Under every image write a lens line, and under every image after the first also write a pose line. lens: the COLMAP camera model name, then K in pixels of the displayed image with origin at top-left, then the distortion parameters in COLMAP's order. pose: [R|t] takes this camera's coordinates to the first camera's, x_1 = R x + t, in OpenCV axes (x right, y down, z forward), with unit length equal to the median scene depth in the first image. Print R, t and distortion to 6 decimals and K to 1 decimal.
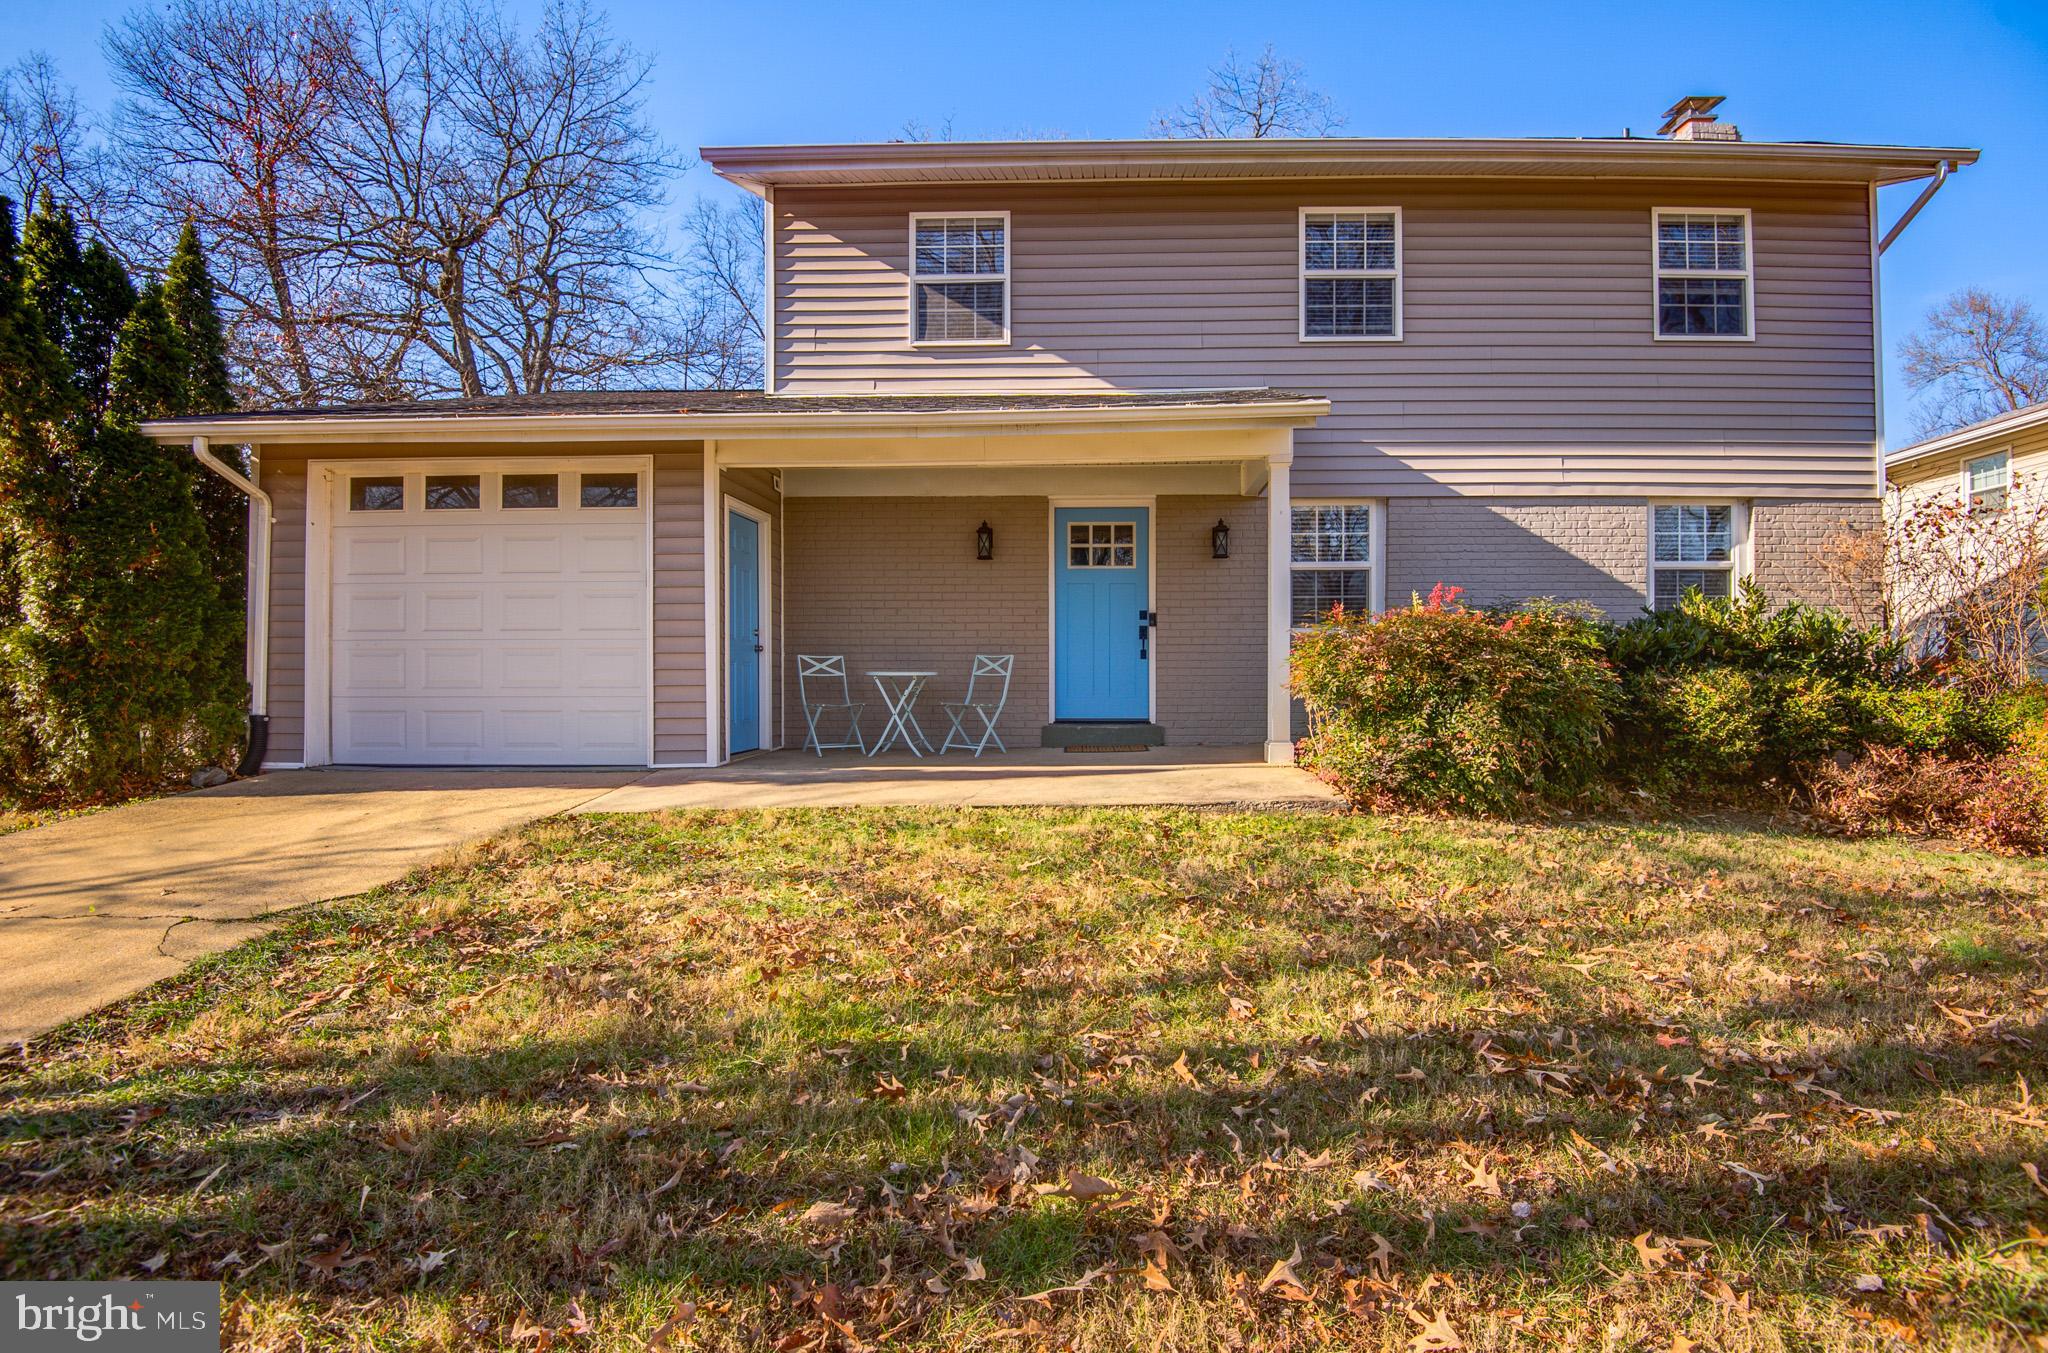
lens RADIAL K [[934.8, 0, 1057.6], [0, 934.8, 675.5], [0, 0, 1]] dist [0.009914, -0.022059]
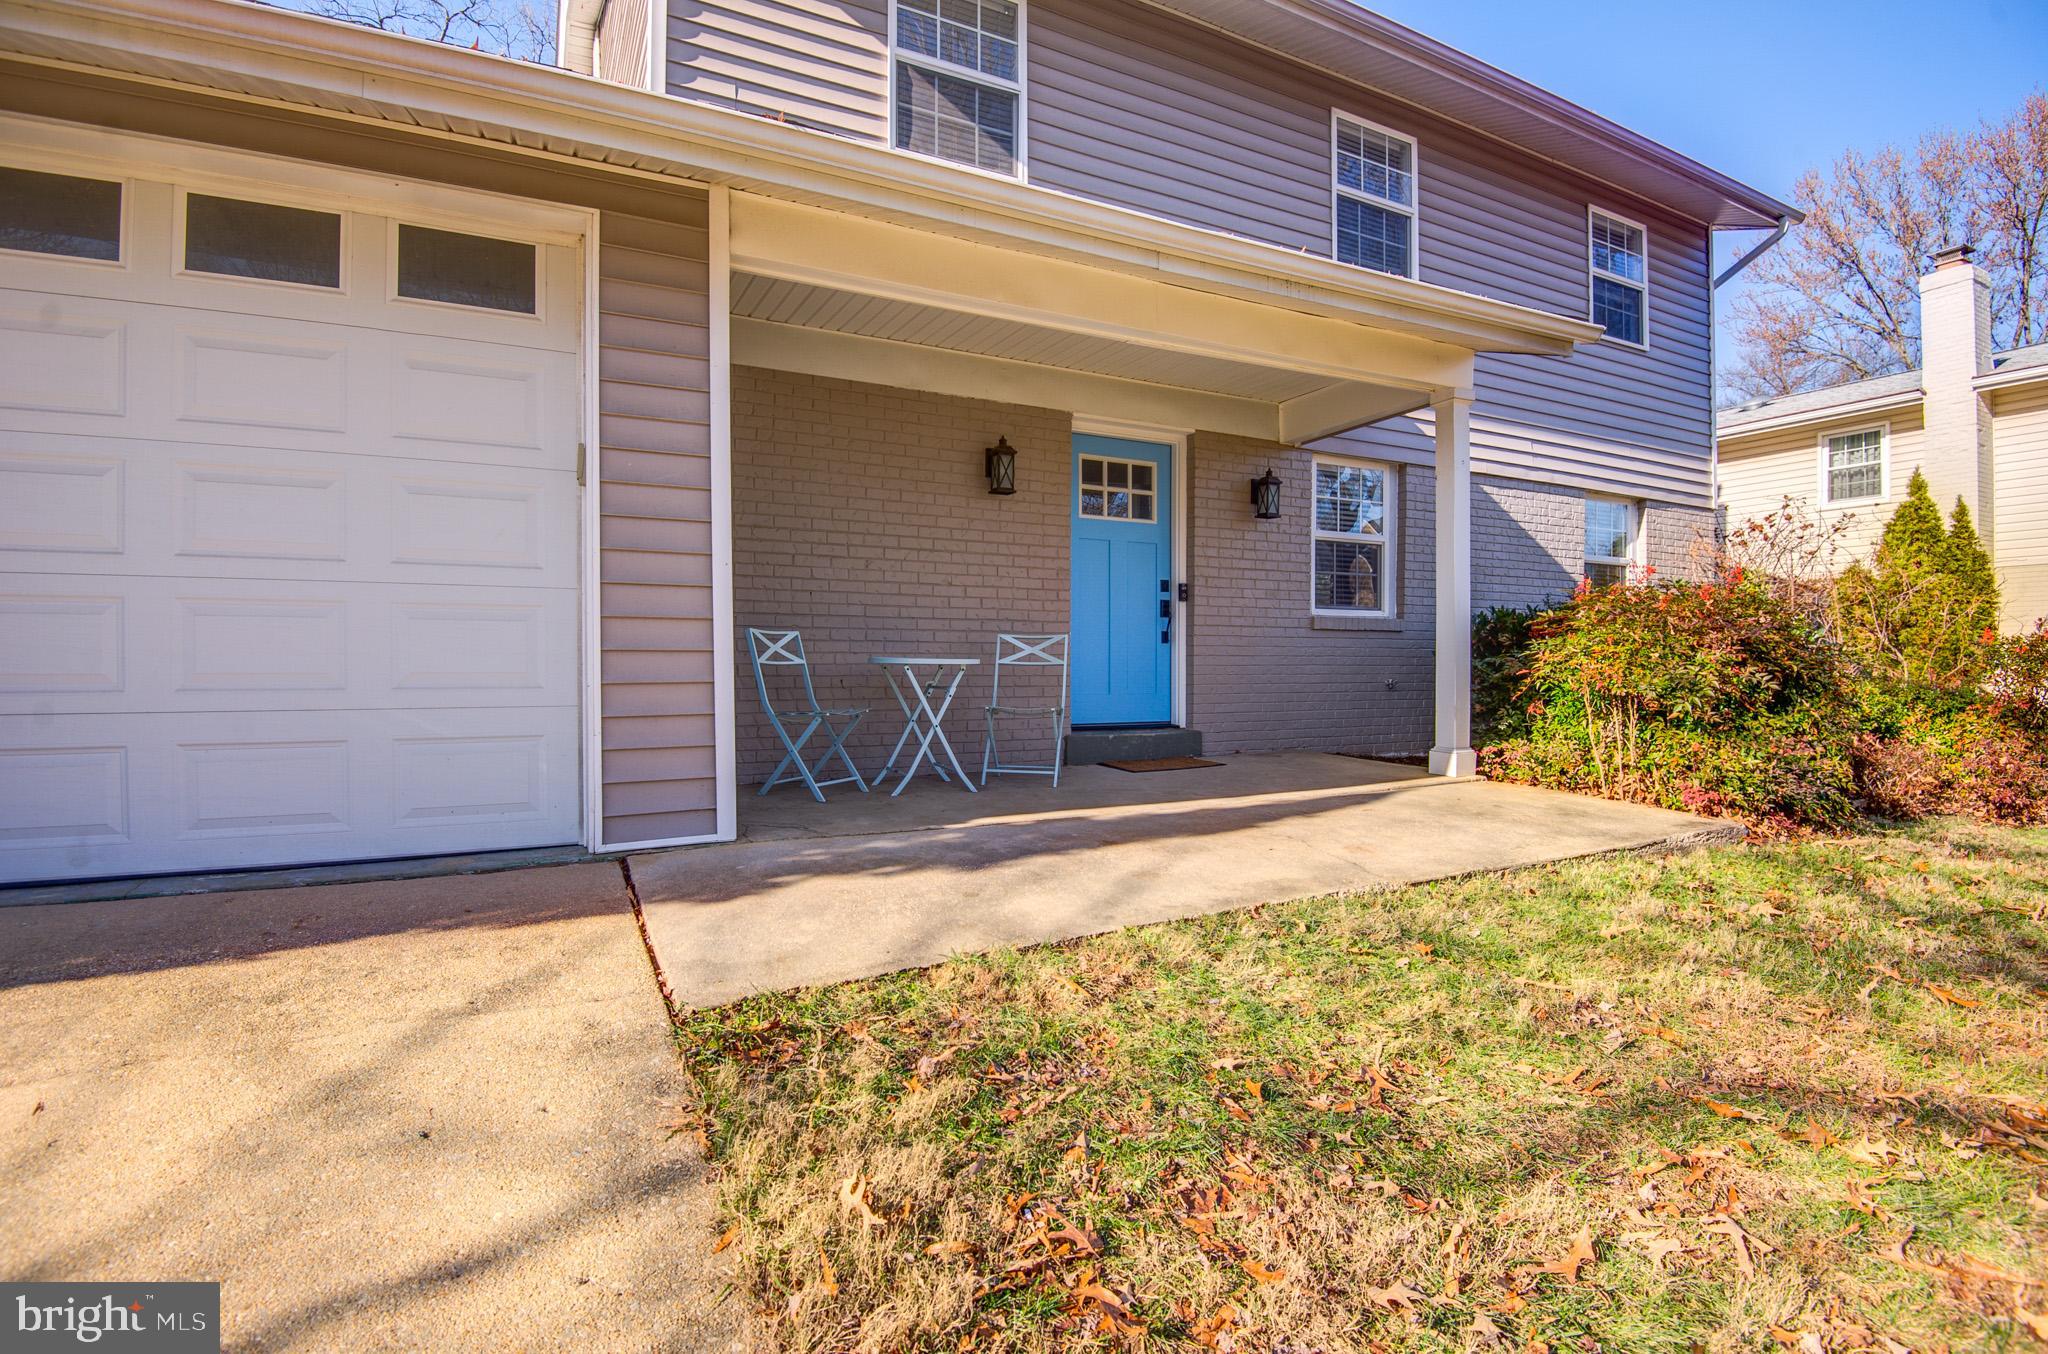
lens RADIAL K [[947.0, 0, 1031.2], [0, 947.0, 676.3], [0, 0, 1]] dist [0.003852, -0.021592]
pose [[0.882385, -0.003239, 0.470516, -0.380491], [-0.005350, 0.999843, 0.016916, -0.002847], [-0.470497, -0.017443, 0.882229, 0.372748]]
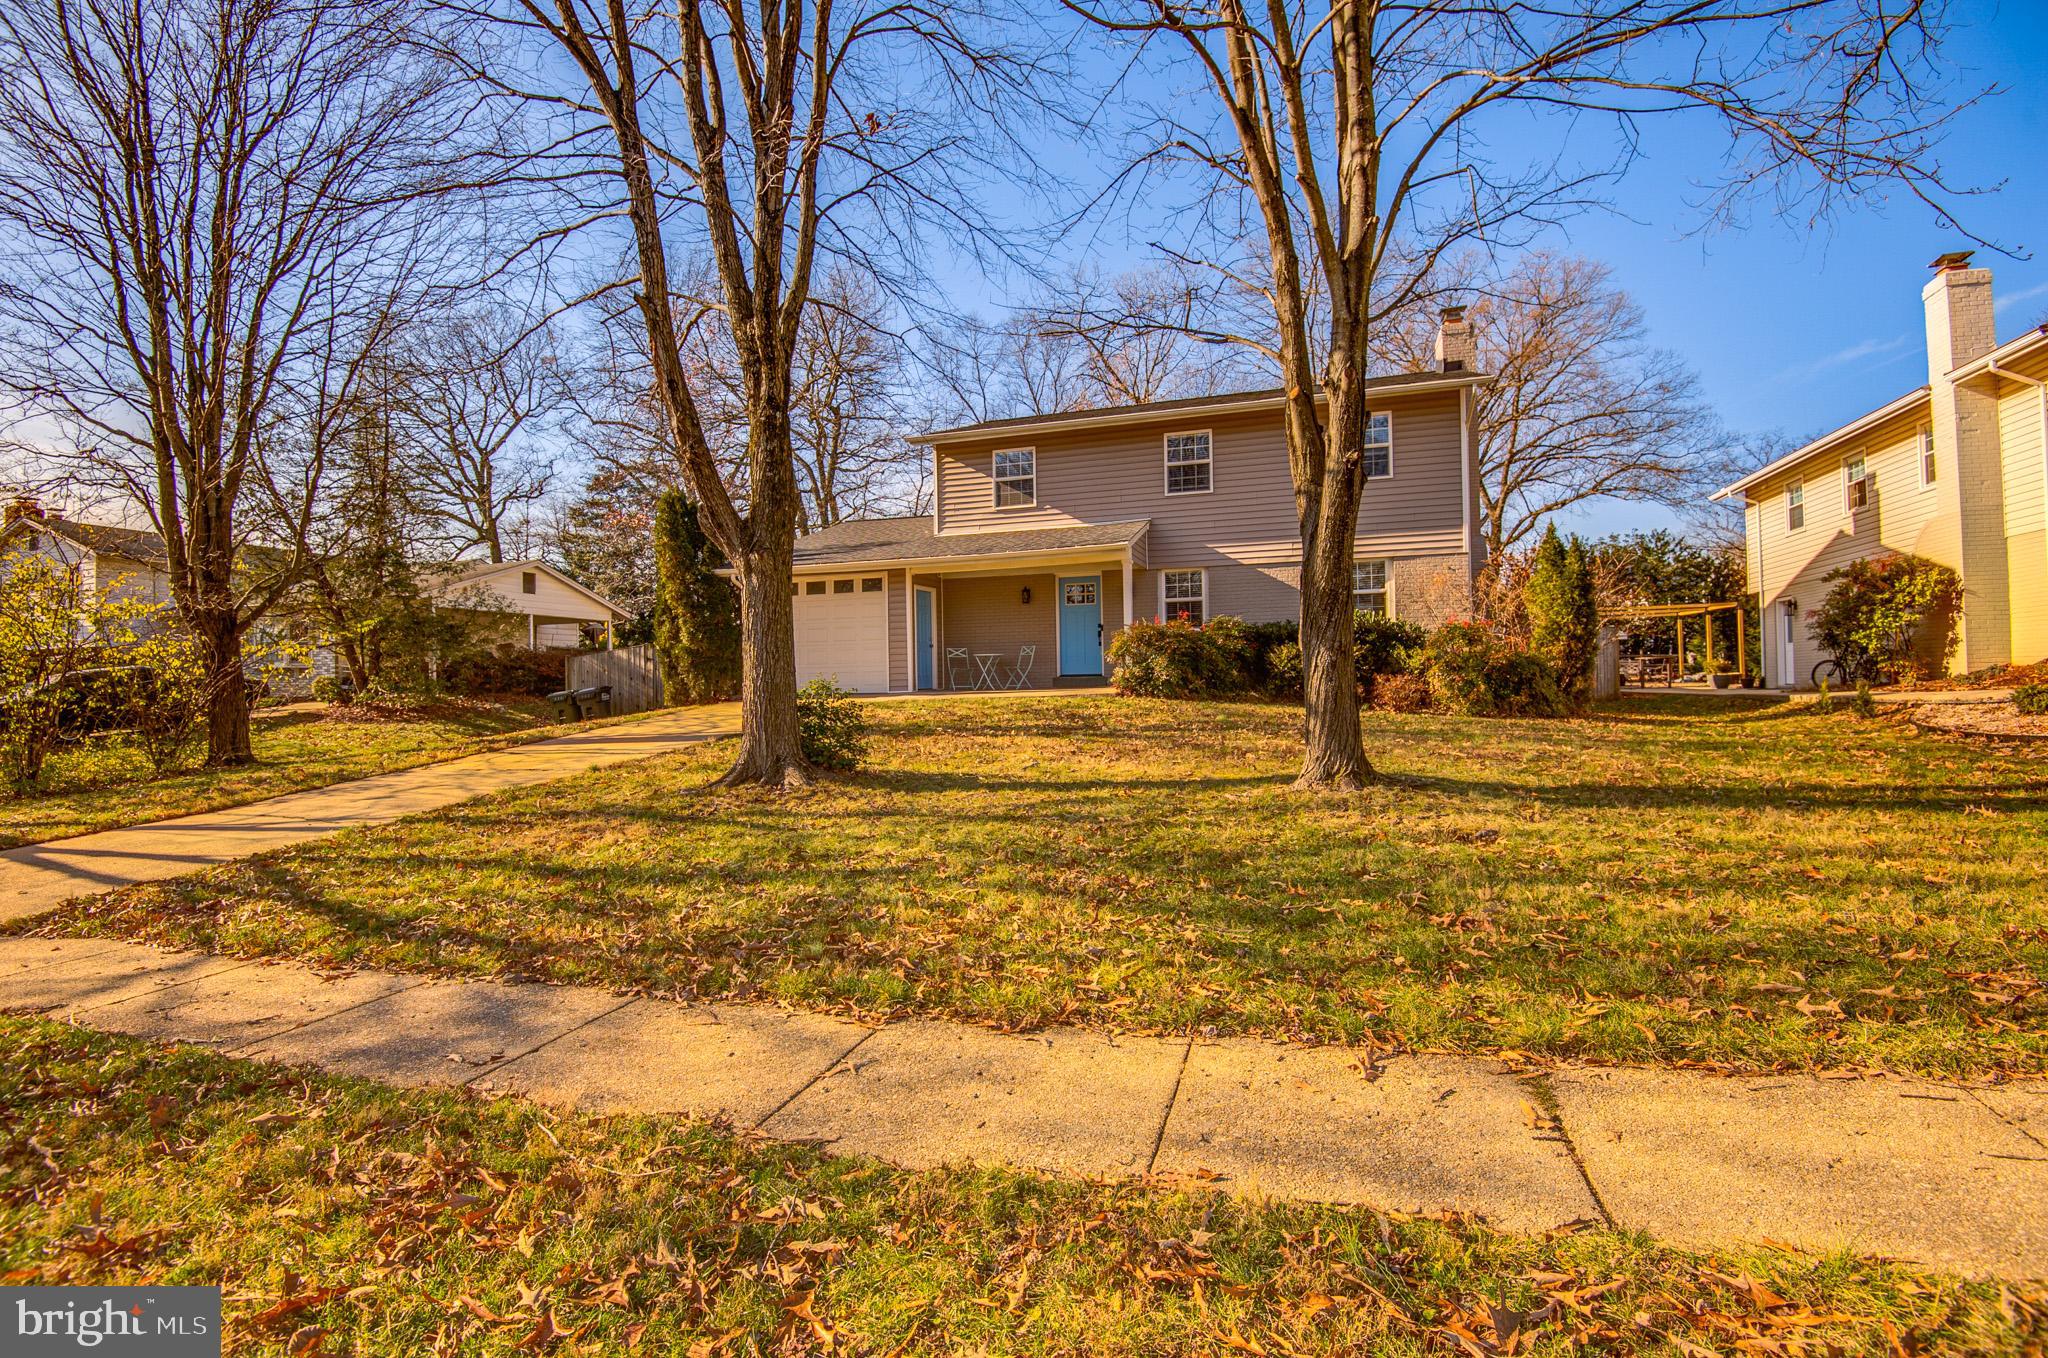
lens RADIAL K [[934.8, 0, 1057.6], [0, 934.8, 678.0], [0, 0, 1]] dist [0.009914, -0.022059]
pose [[0.966224, -0.020595, -0.256878, 0.561789], [0.018585, 0.999775, -0.010248, 0.077610], [0.257031, 0.005128, 0.966389, -1.134787]]
